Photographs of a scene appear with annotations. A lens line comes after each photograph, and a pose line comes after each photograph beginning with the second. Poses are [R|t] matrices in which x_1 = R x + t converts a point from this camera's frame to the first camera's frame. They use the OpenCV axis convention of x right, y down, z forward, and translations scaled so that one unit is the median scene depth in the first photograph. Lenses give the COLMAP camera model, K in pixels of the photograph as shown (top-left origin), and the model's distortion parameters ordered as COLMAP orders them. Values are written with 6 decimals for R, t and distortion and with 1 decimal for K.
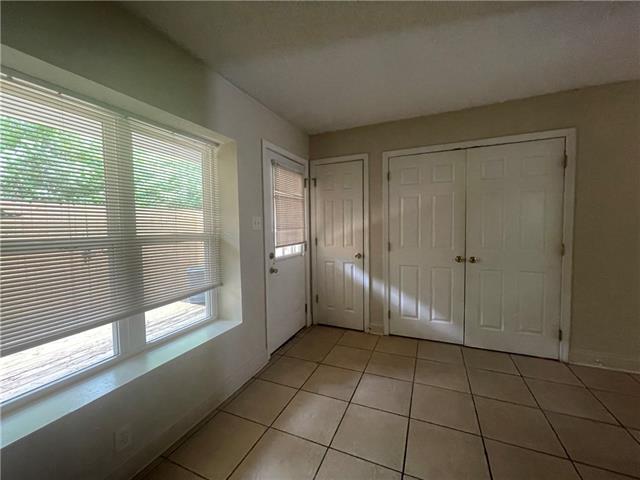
lens RADIAL K [[259.9, 0, 321.7], [0, 259.9, 239.7], [0, 0, 1]] dist [0.001896, -0.000260]
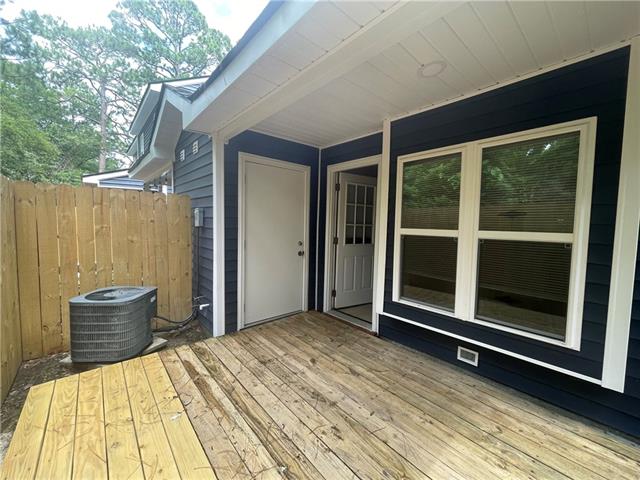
lens RADIAL K [[259.9, 0, 320.0], [0, 259.9, 238.1], [0, 0, 1]] dist [0.001896, -0.000260]
pose [[0.429450, -0.041131, 0.902154, -0.921831], [0.033283, 0.999004, 0.029704, -0.012427], [-0.902477, 0.017270, 0.430391, 0.456000]]
